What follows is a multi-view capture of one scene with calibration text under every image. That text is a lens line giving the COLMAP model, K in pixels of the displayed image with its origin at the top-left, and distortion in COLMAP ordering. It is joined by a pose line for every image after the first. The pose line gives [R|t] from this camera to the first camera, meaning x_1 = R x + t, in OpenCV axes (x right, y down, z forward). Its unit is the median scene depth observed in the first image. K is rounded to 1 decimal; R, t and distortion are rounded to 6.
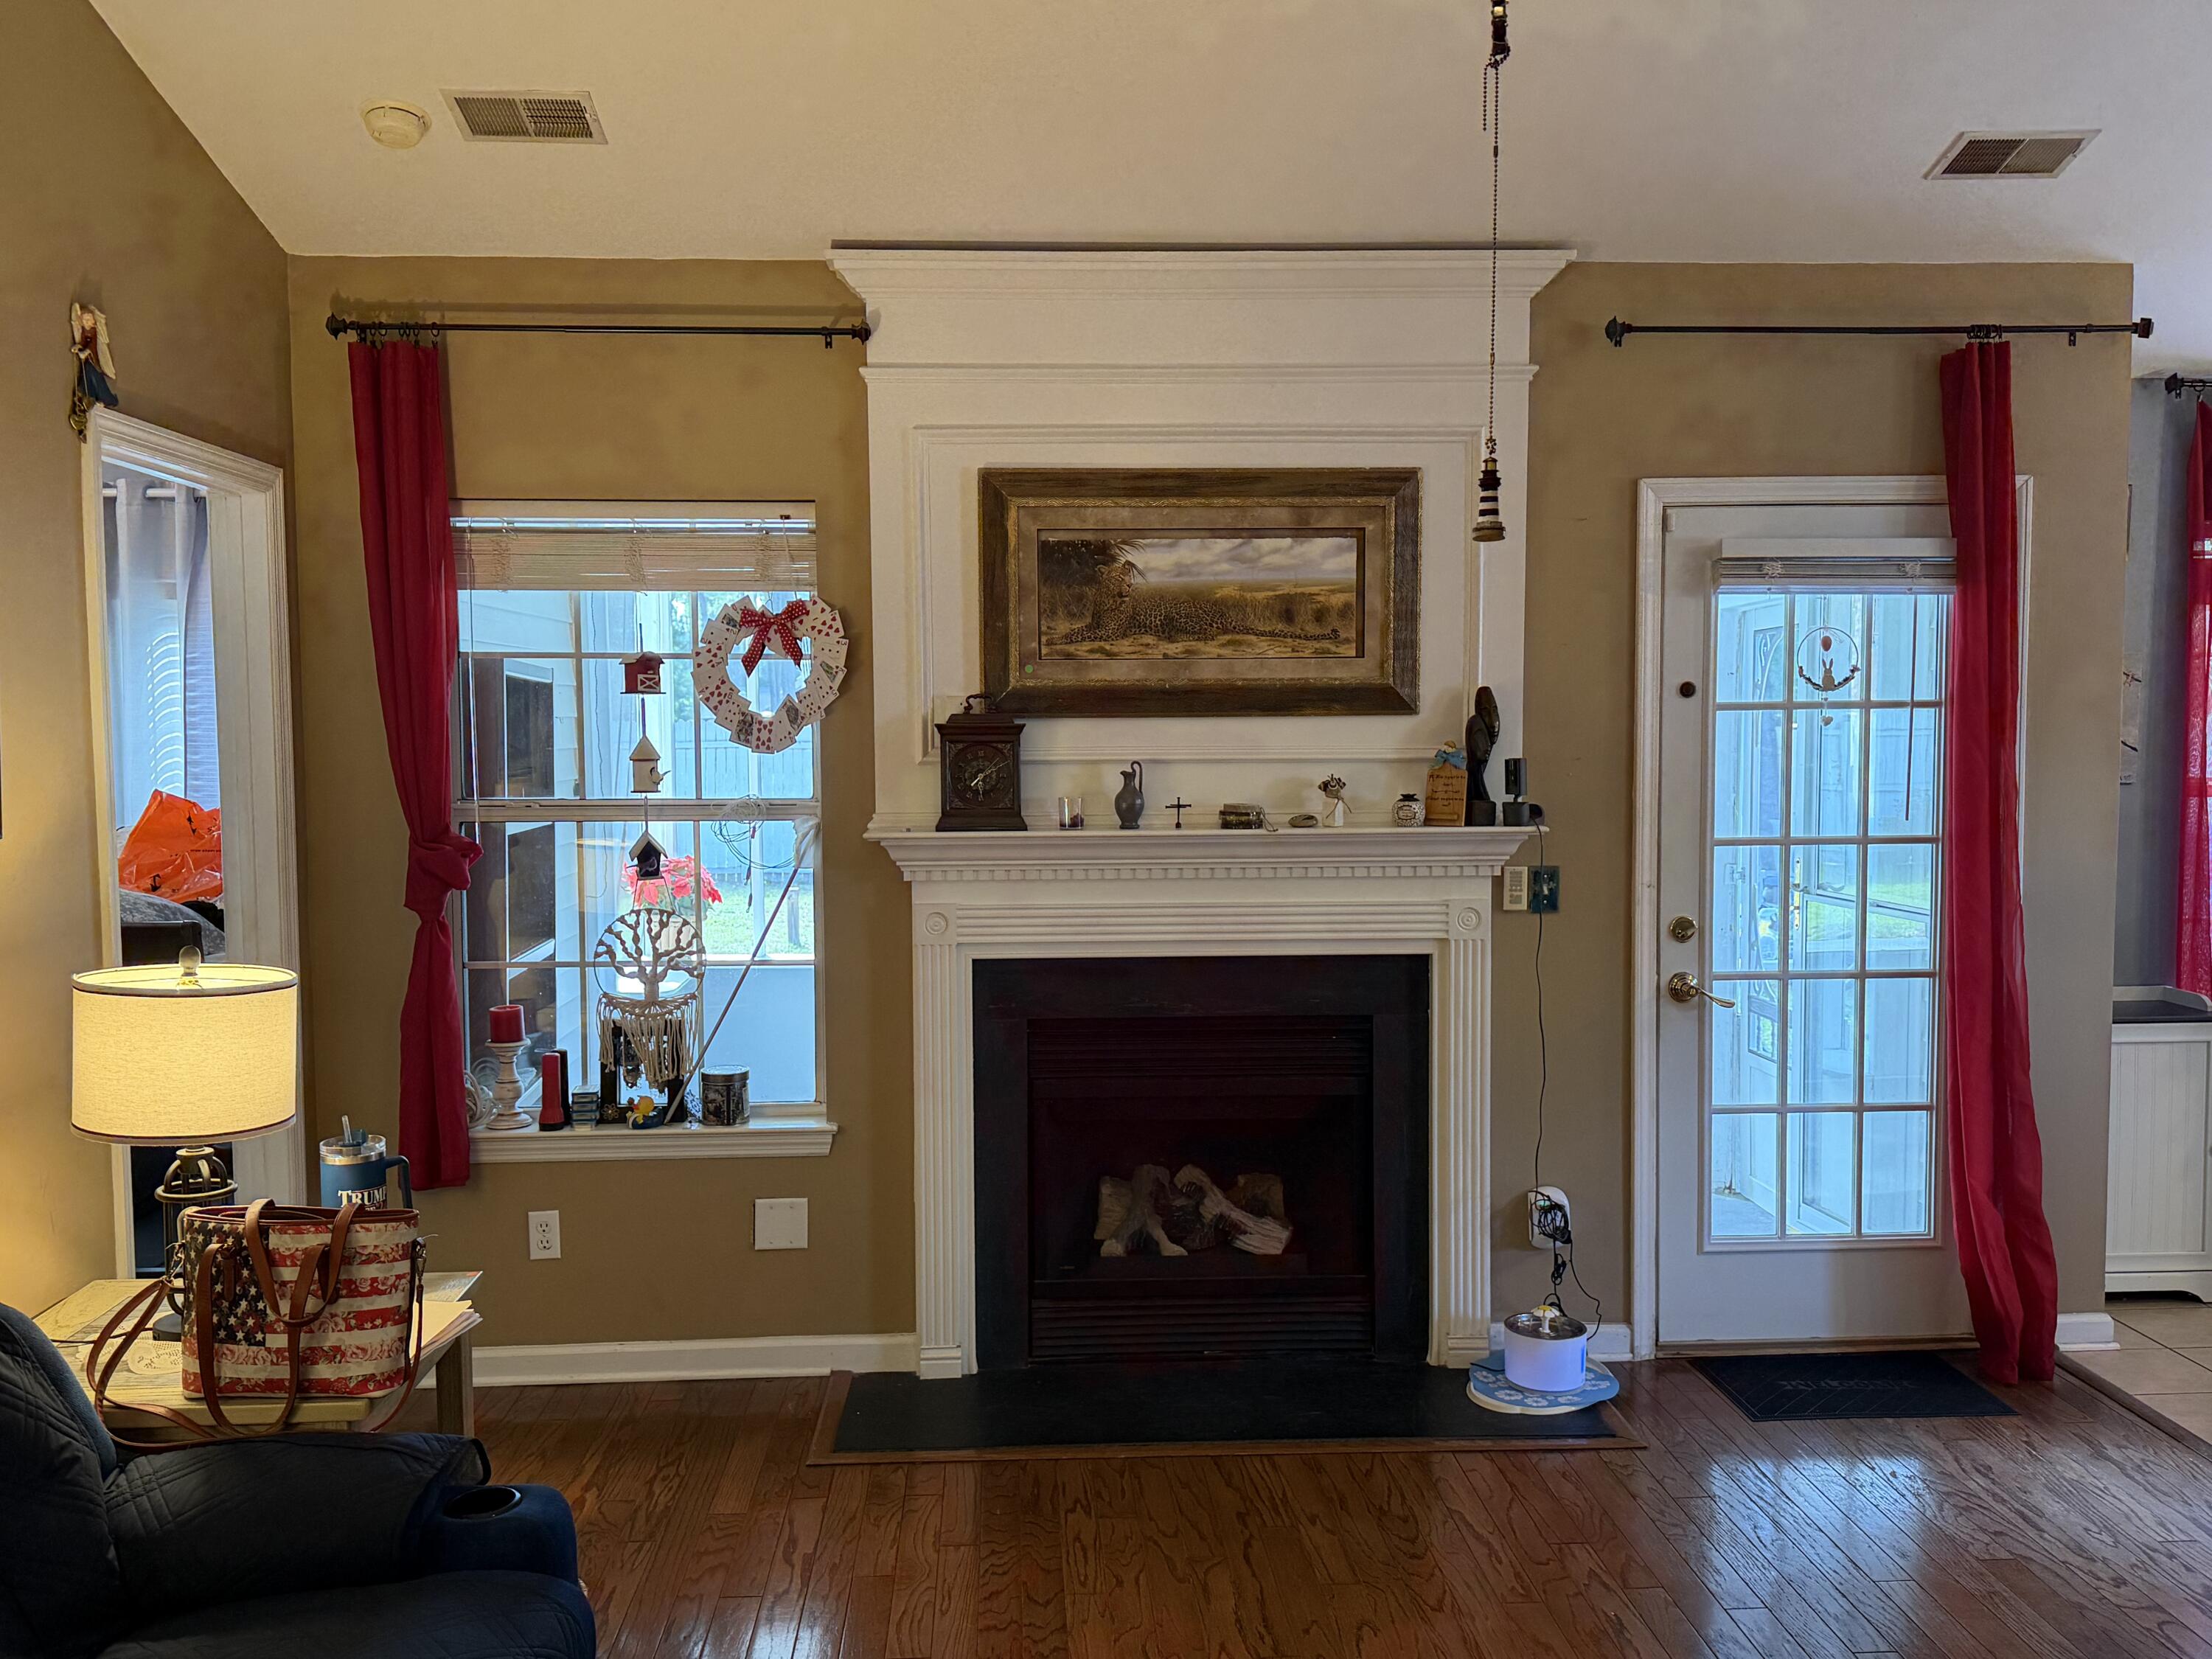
lens RADIAL K [[1890.0, 0, 1118.2], [0, 1890.0, 844.3], [0, 0, 1]] dist [0.208148, -0.407792]
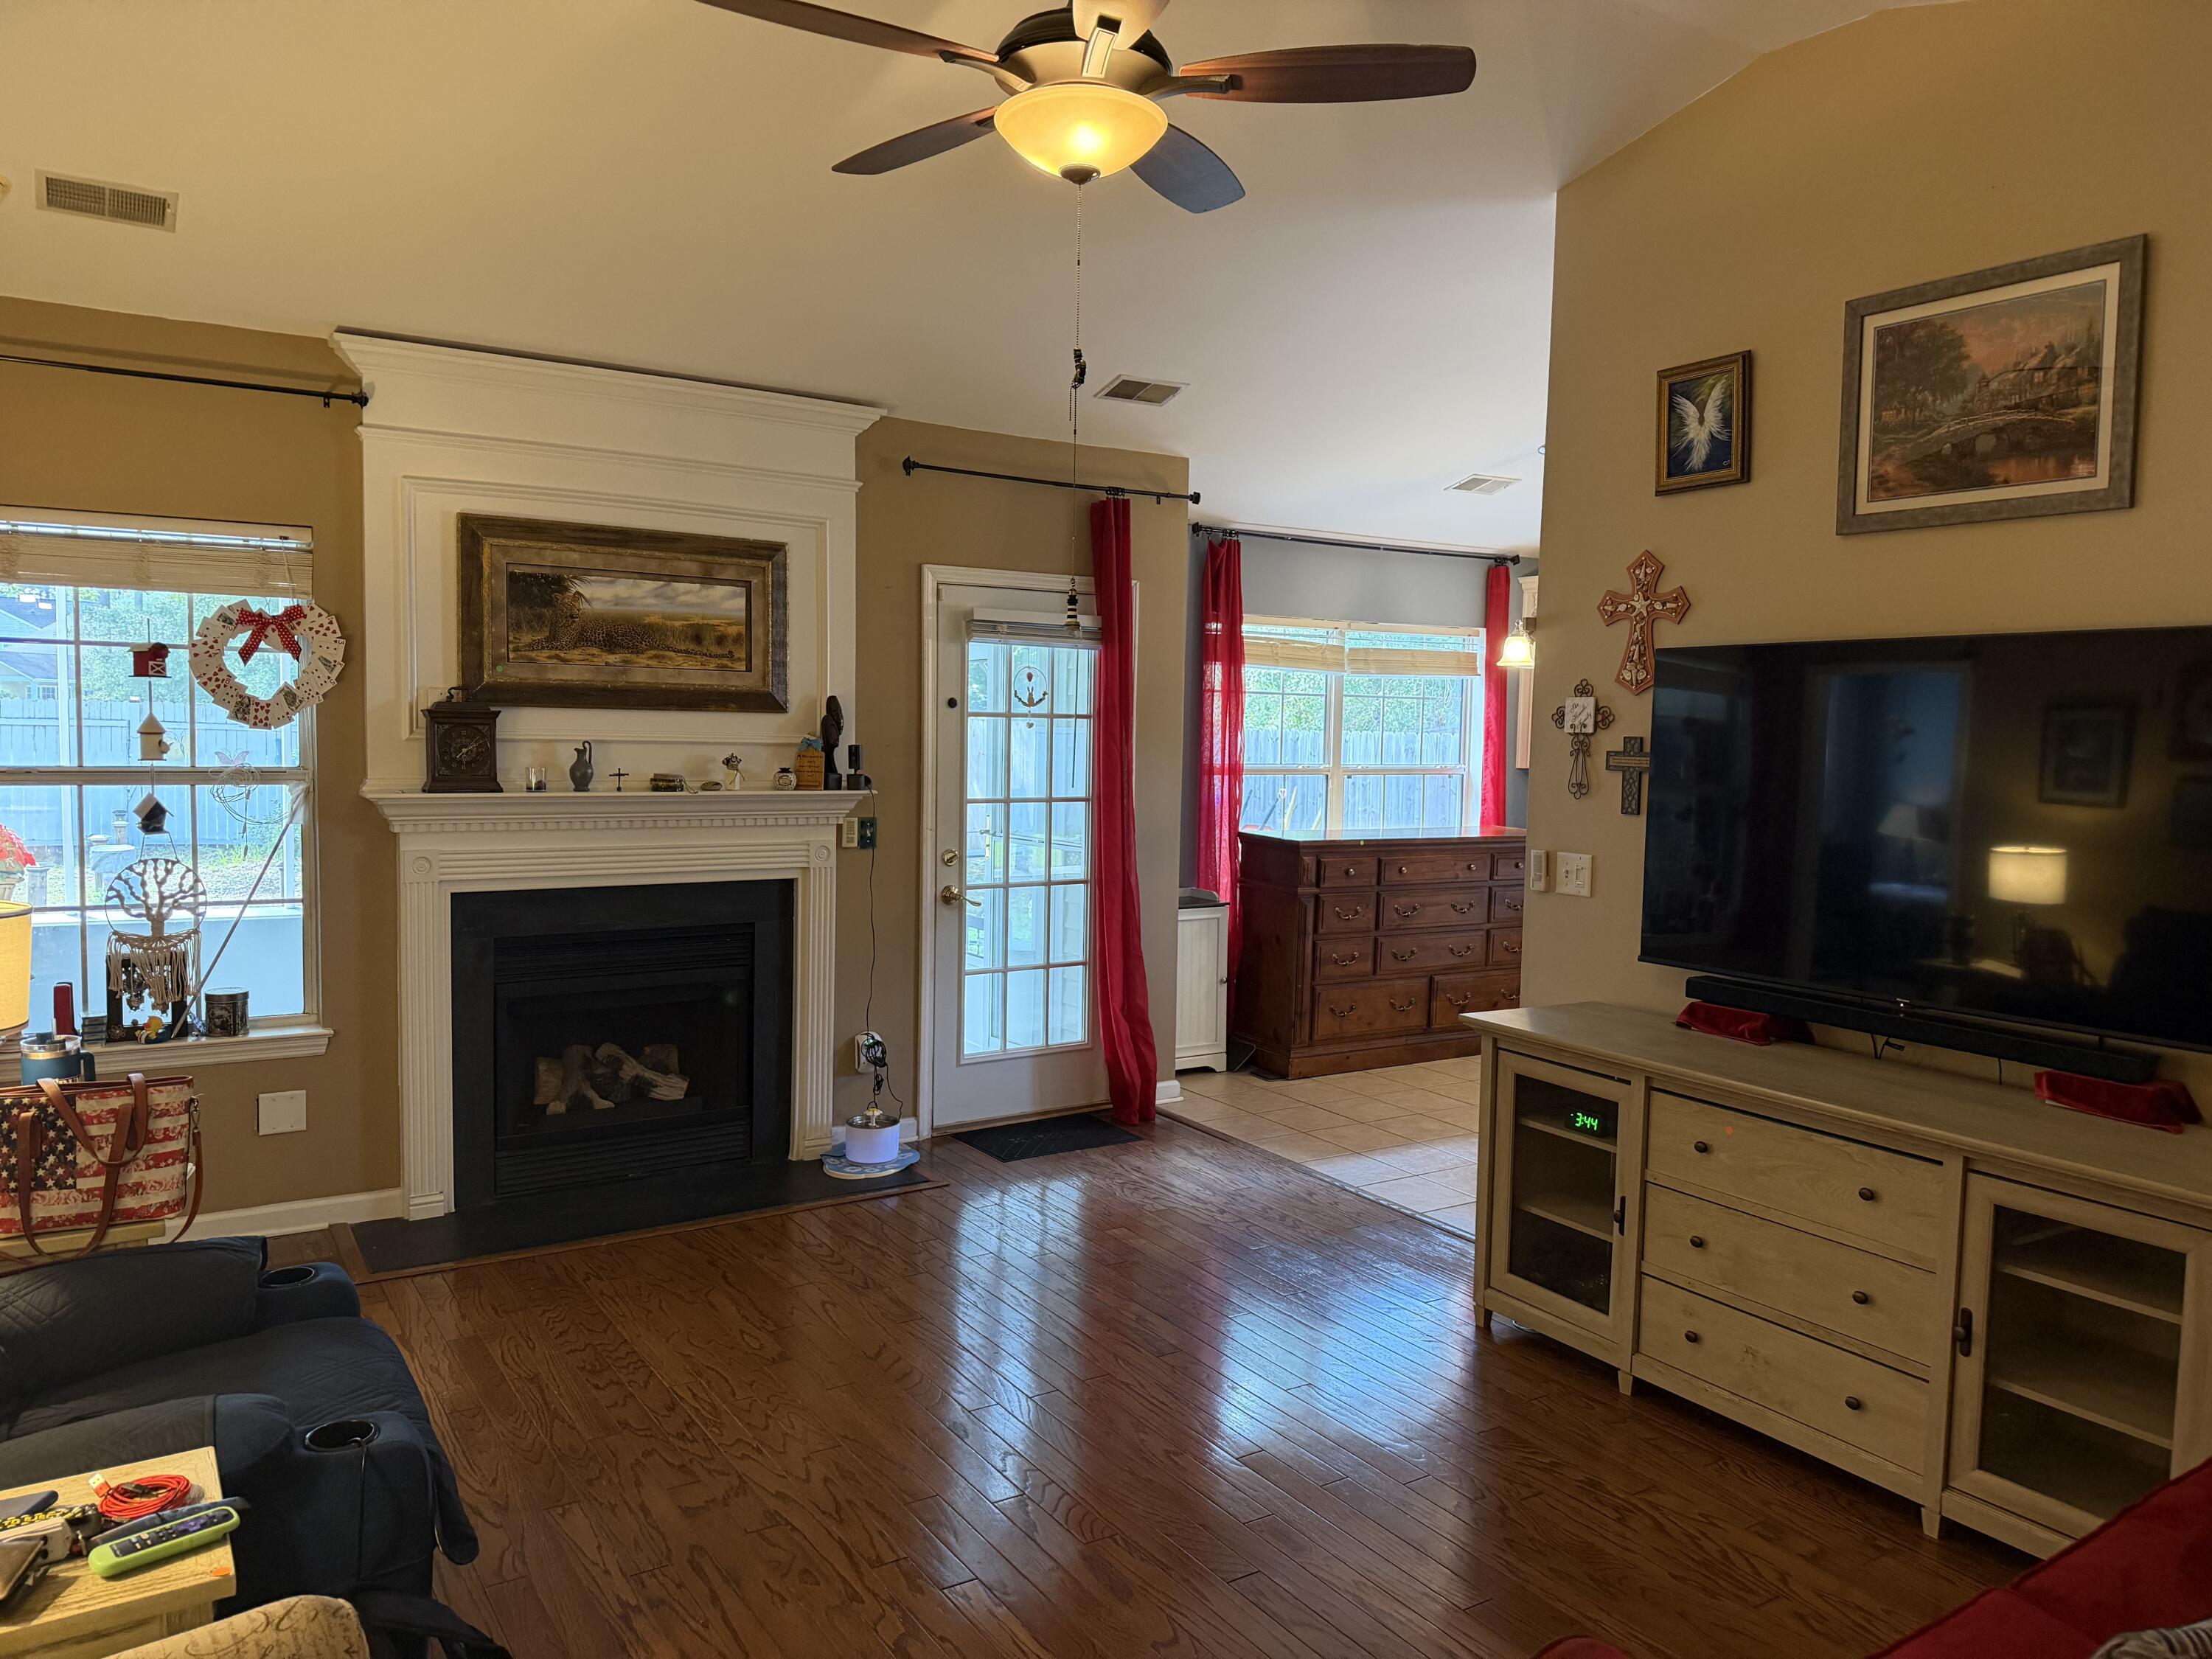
lens RADIAL K [[1551.0, 0, 1106.0], [0, 1551.0, 829.5], [0, 0, 1]] dist [0.119938, -0.150809]
pose [[0.865687, -0.011809, 0.500446, -0.227836], [0.008211, 0.999922, 0.009392, 0.011262], [-0.500518, -0.004021, 0.865717, -0.147792]]
